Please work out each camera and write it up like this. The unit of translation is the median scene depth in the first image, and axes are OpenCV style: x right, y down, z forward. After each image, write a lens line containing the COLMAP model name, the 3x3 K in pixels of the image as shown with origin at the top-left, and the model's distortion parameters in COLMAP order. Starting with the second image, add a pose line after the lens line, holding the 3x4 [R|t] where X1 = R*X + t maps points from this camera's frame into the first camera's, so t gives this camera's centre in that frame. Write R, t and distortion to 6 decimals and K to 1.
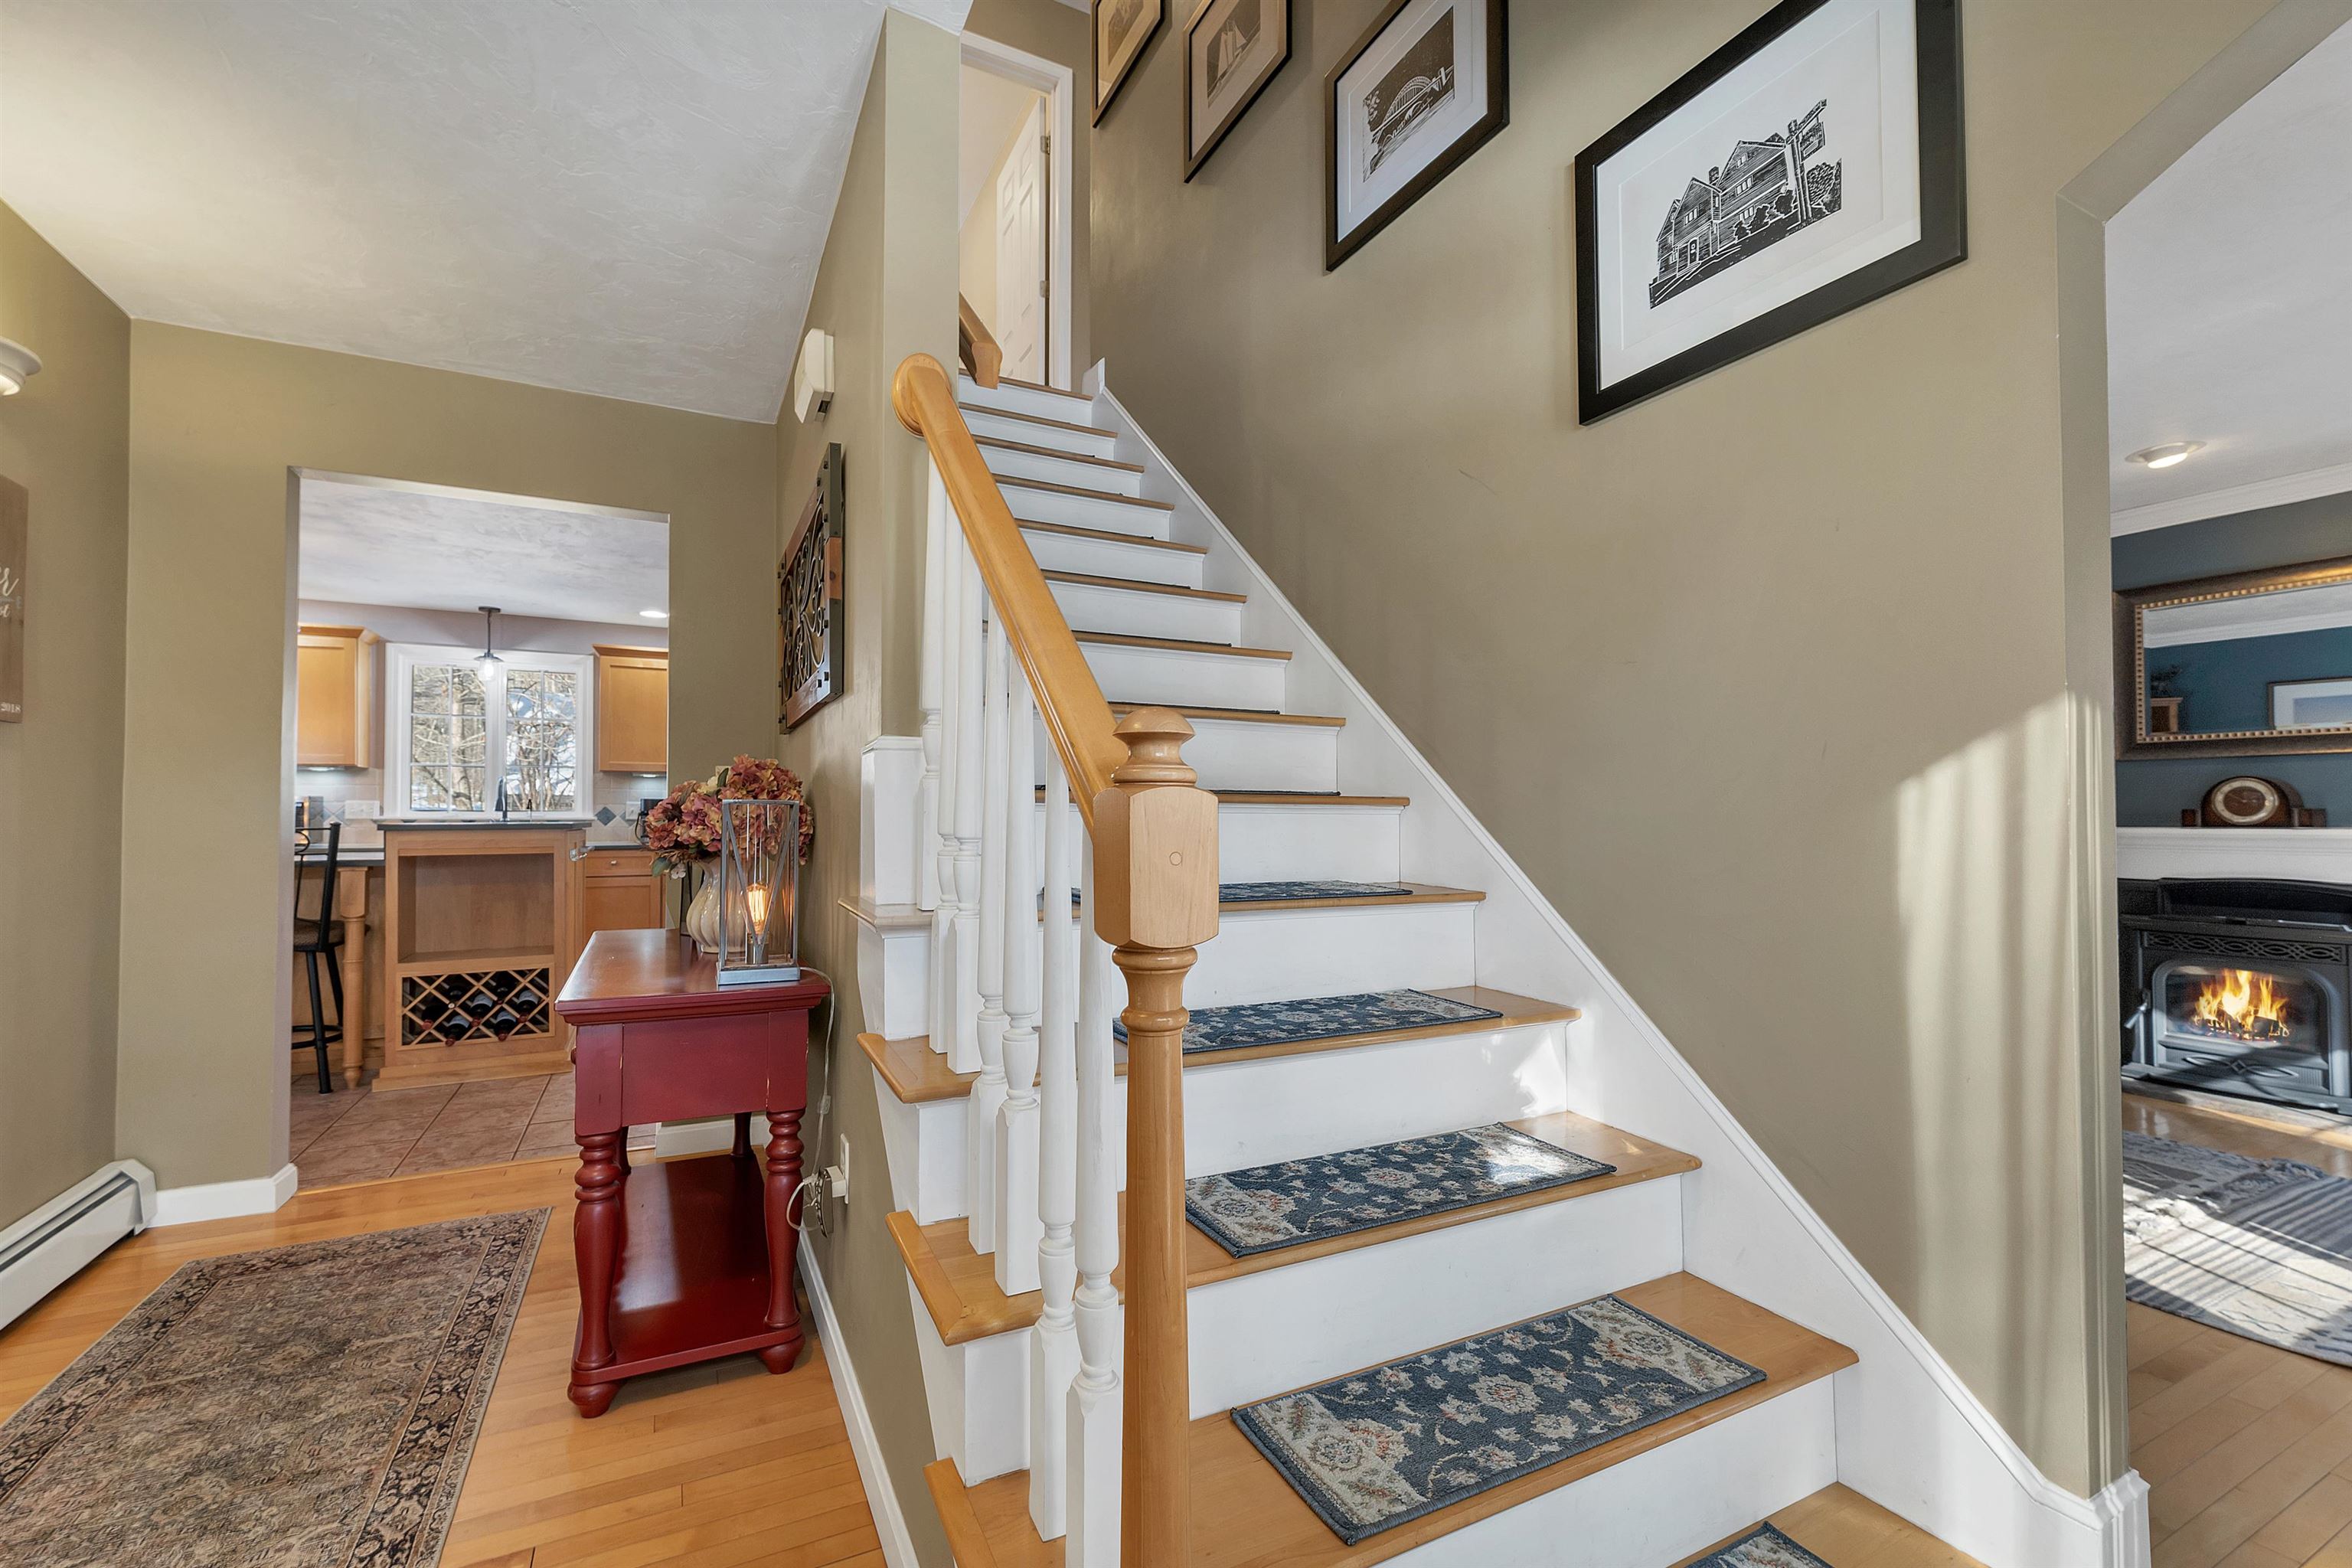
lens RADIAL K [[997.8, 0, 1187.4], [0, 997.8, 800.0], [0, 0, 1]] dist [0.000620, 0.000480]
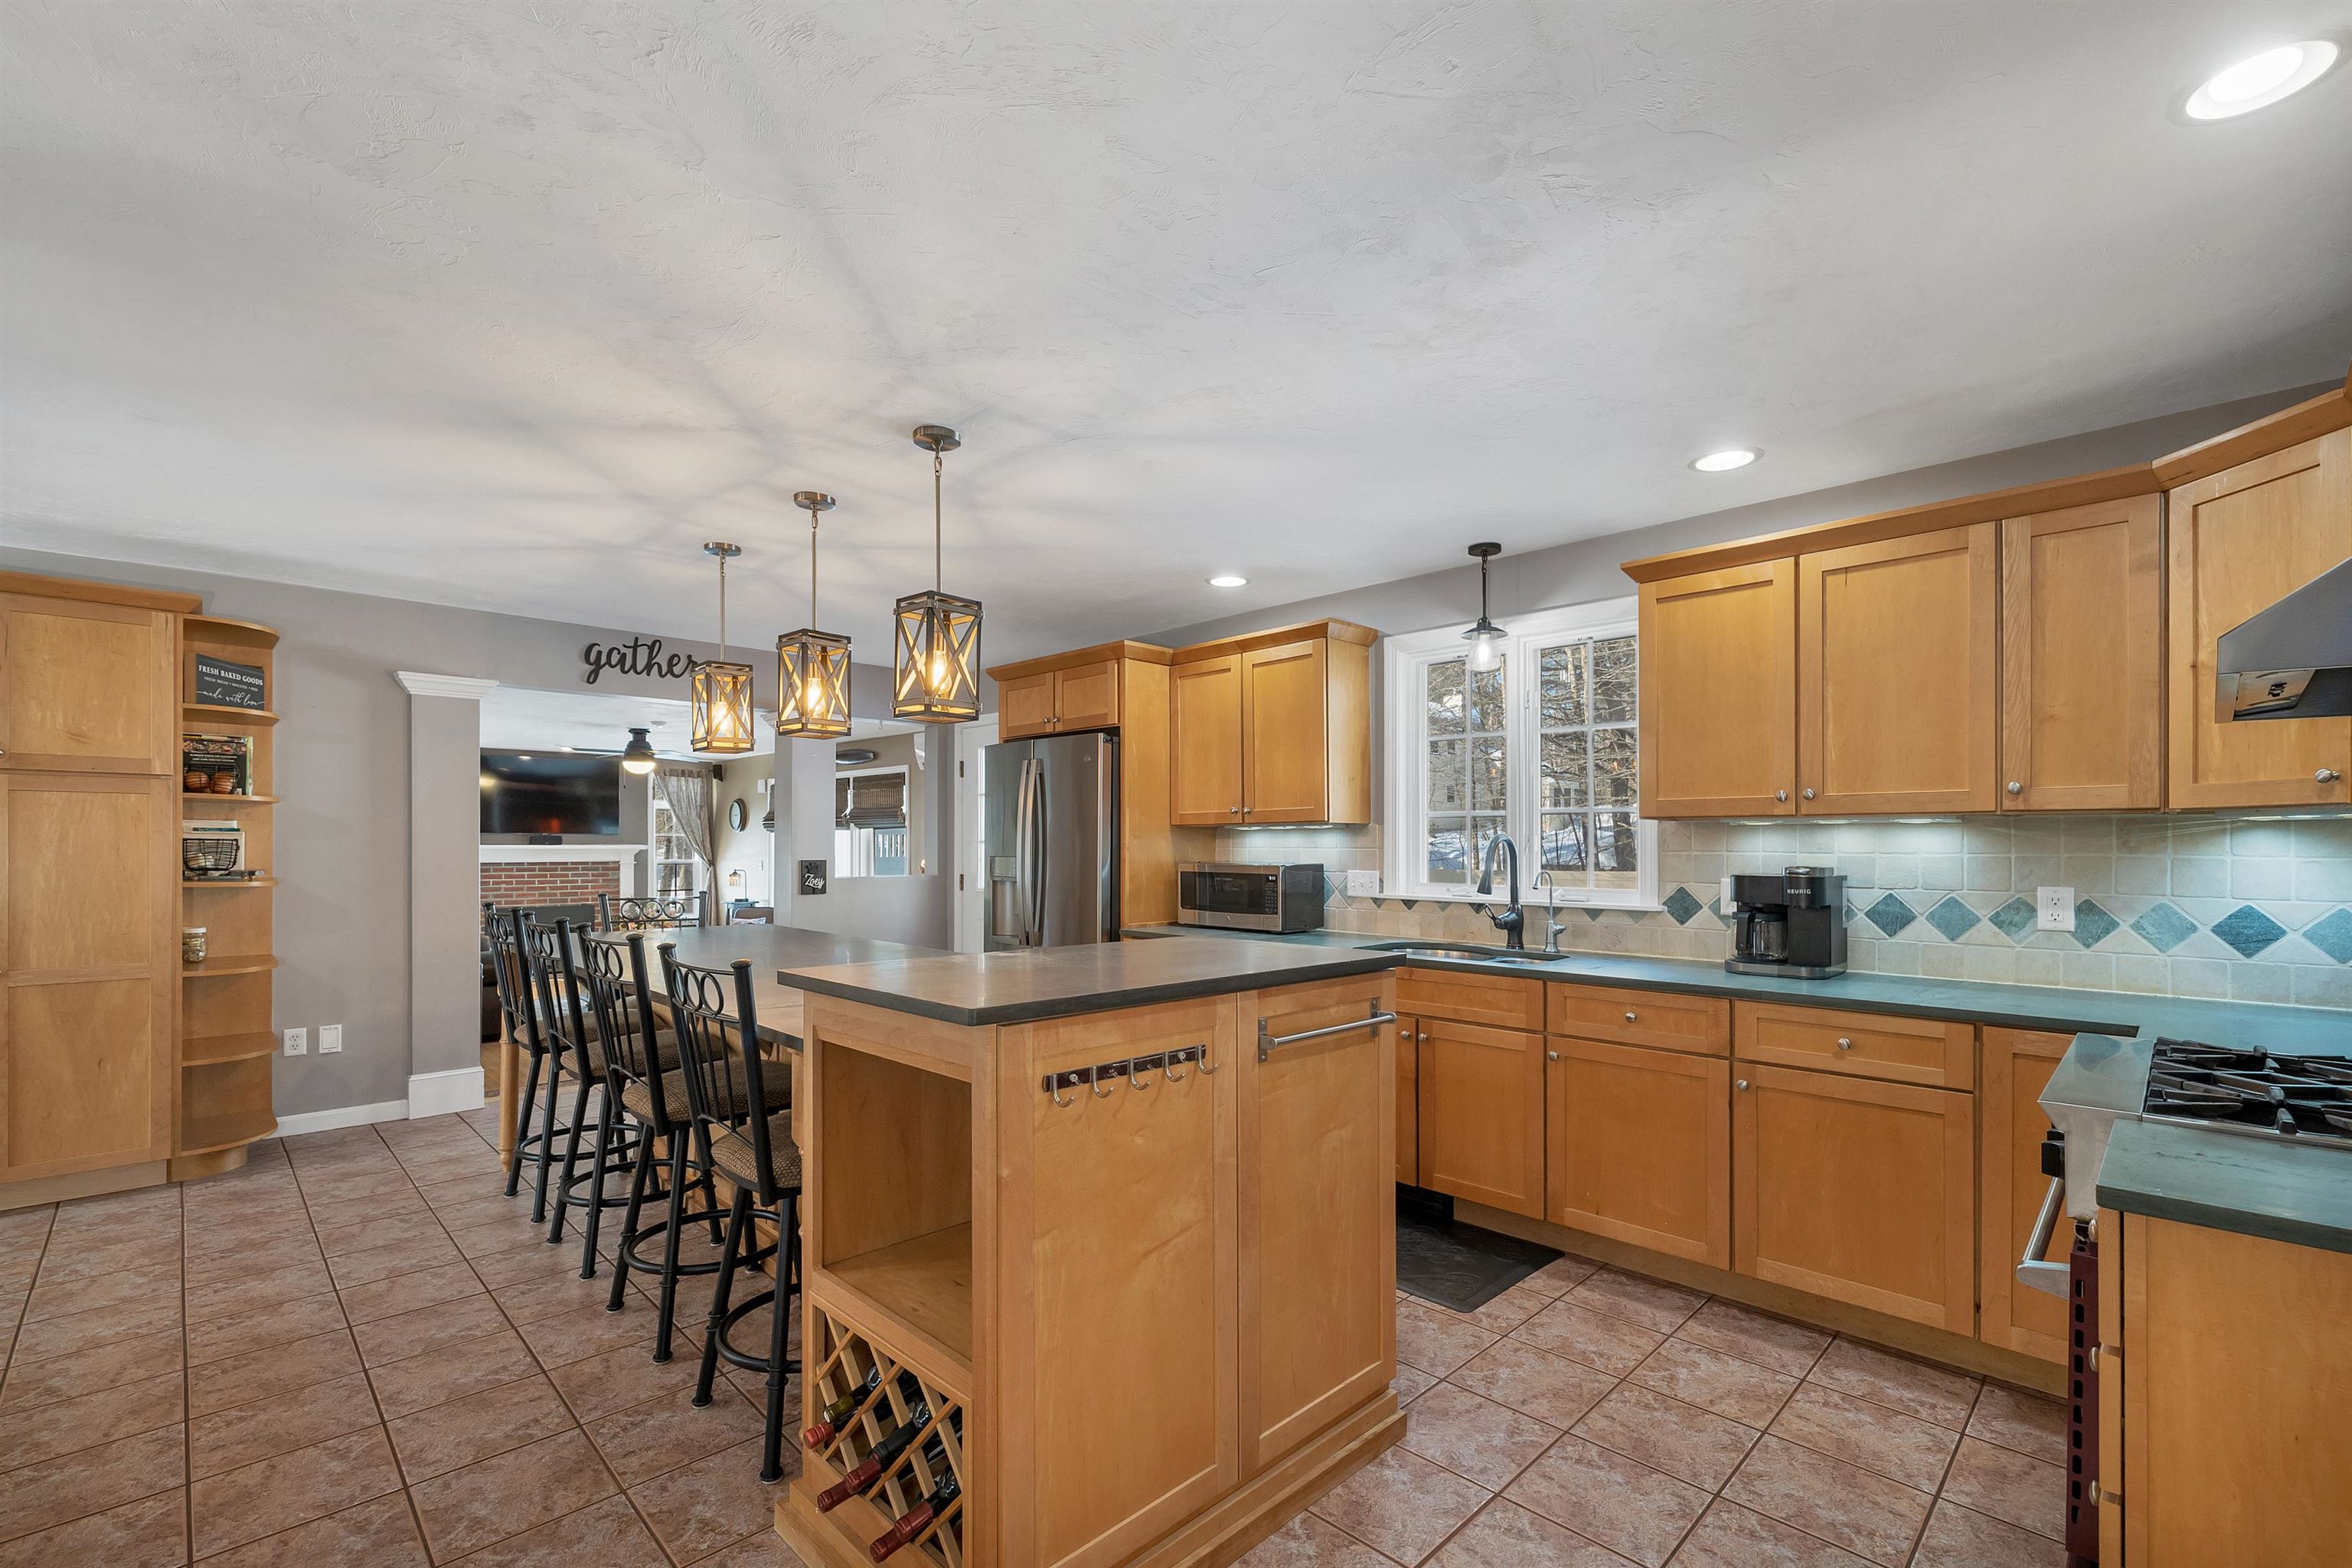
lens RADIAL K [[997.8, 0, 1178.9], [0, 997.8, 847.3], [0, 0, 1]] dist [0.000620, 0.000480]
pose [[0.303435, 0.002800, -0.952848, -0.193913], [0.011595, 0.999911, 0.006630, -0.020848], [0.952782, -0.013061, 0.303375, 0.648583]]
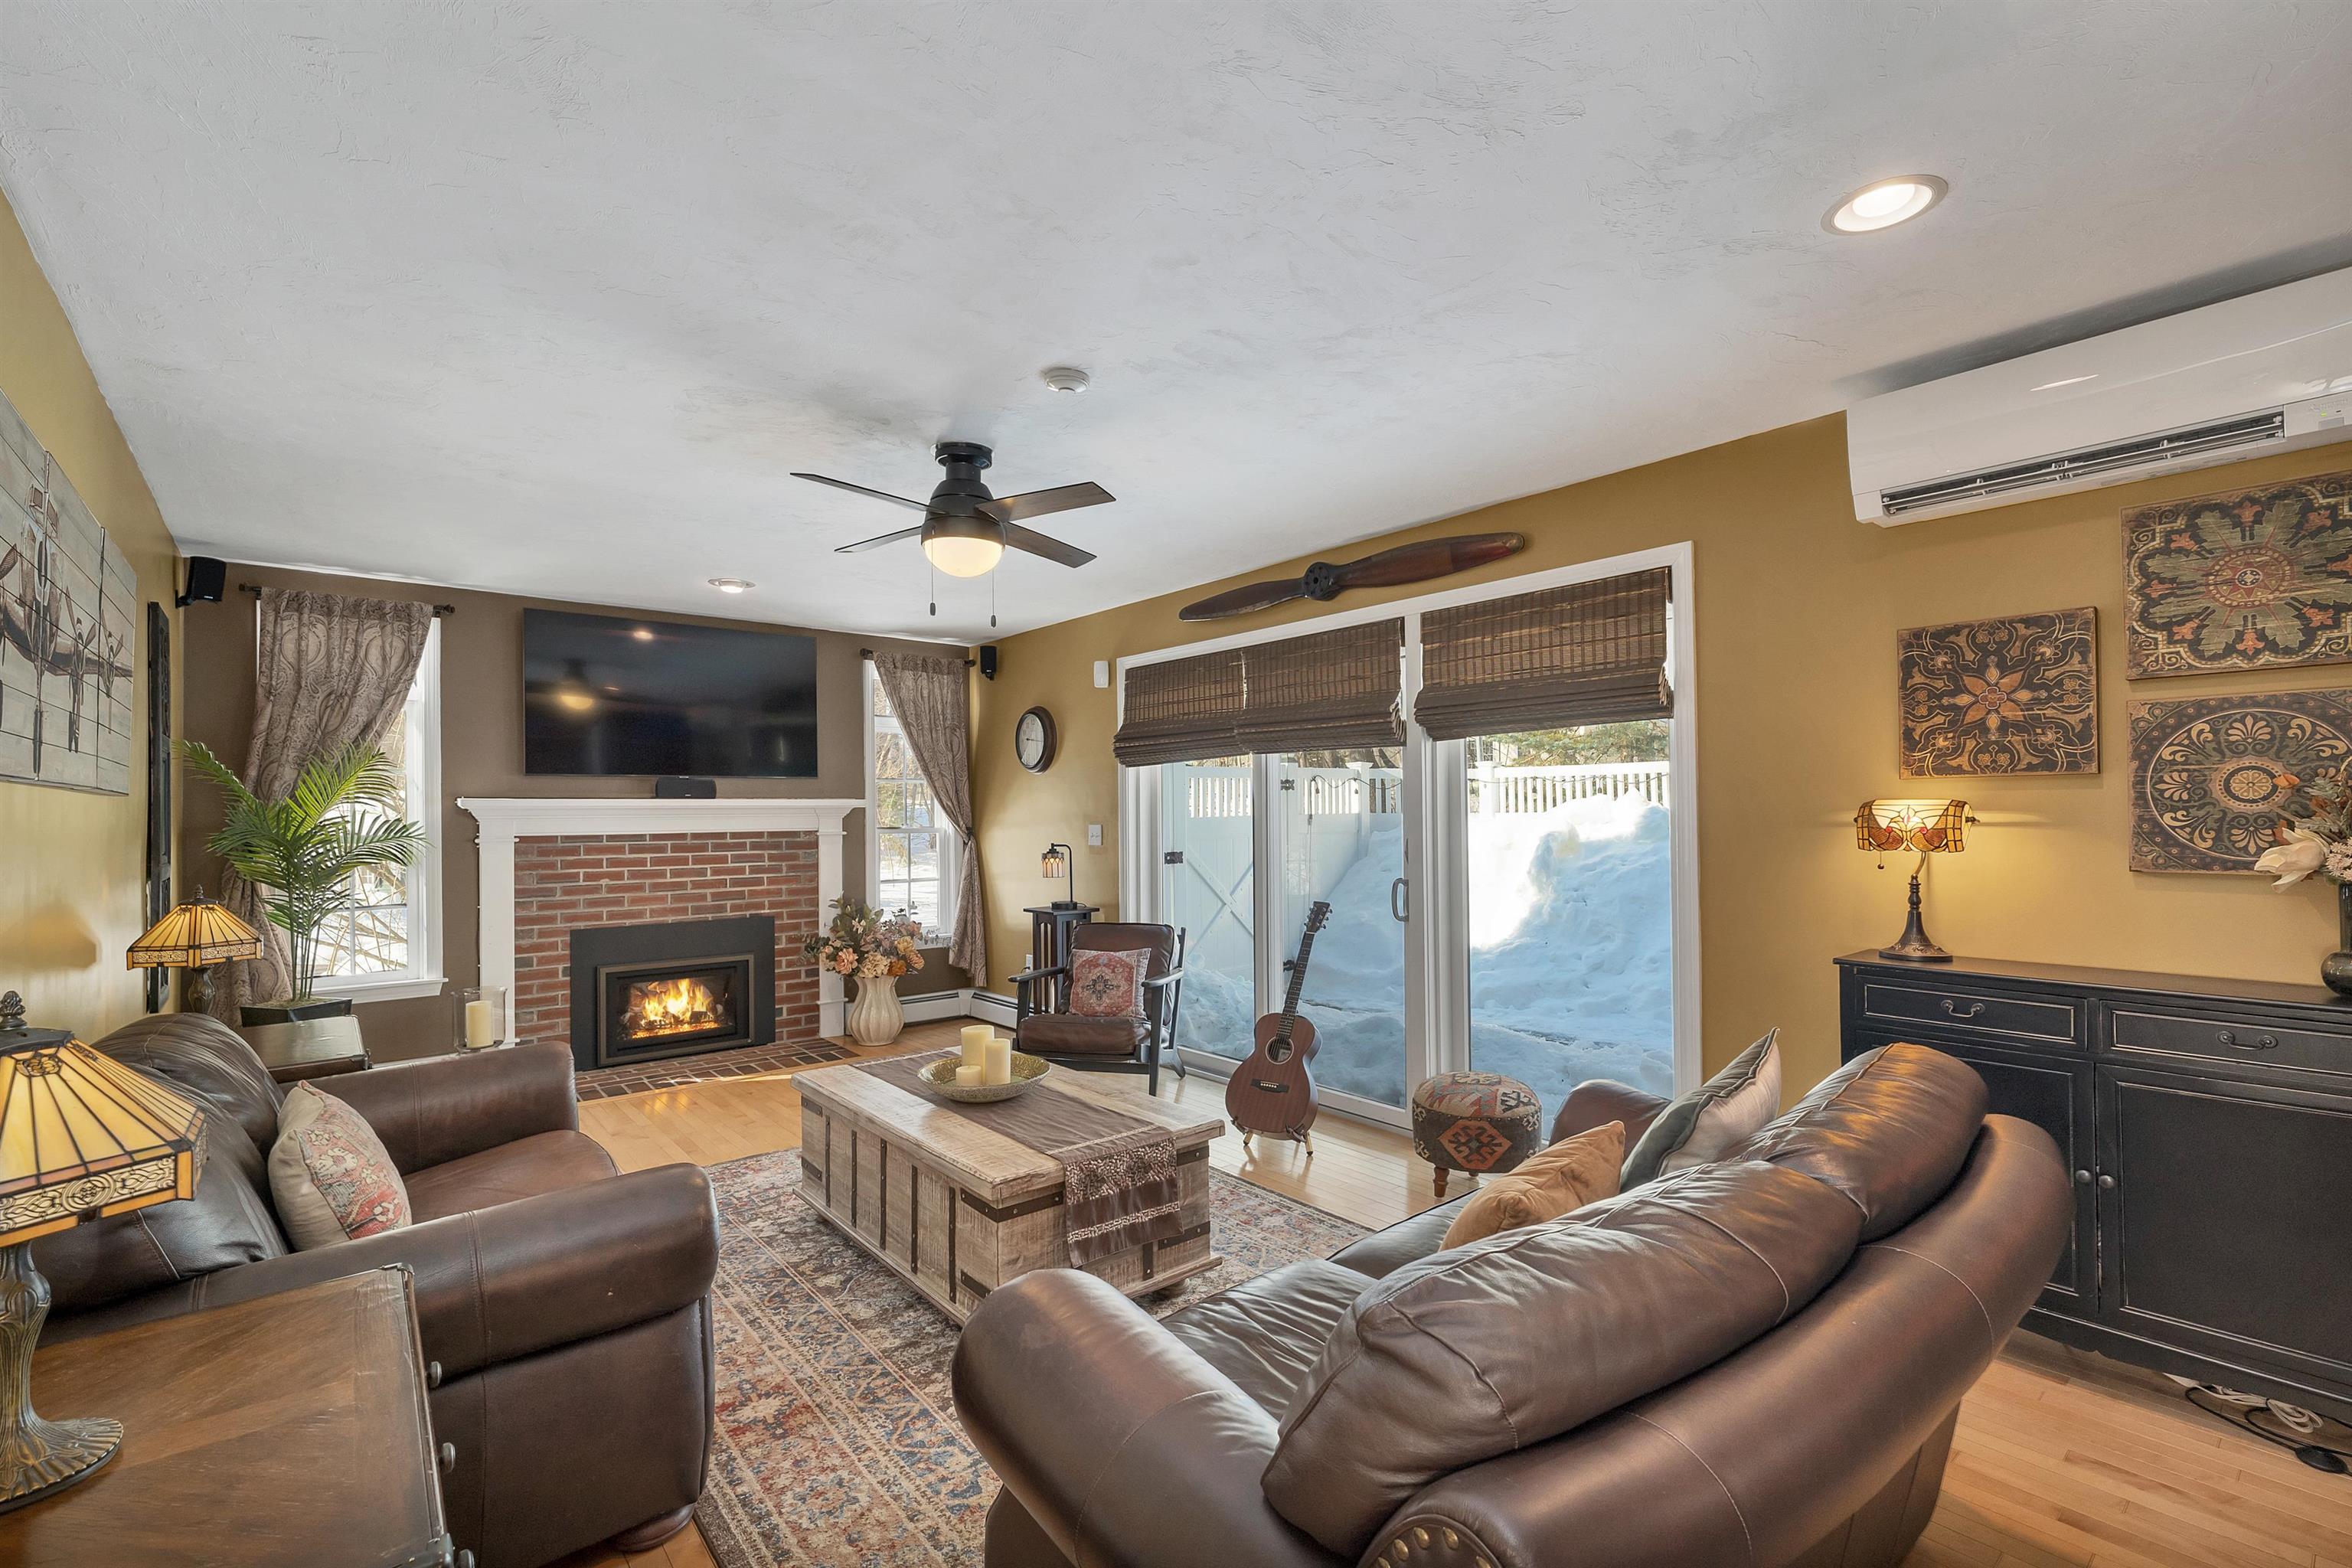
lens RADIAL K [[997.8, 0, 1176.3], [0, 997.8, 795.7], [0, 0, 1]] dist [0.000620, 0.000480]
pose [[0.225273, -0.016162, -0.974162, -1.208866], [0.029343, 0.999521, -0.009797, -0.009556], [0.973854, -0.026378, 0.225640, 0.355827]]
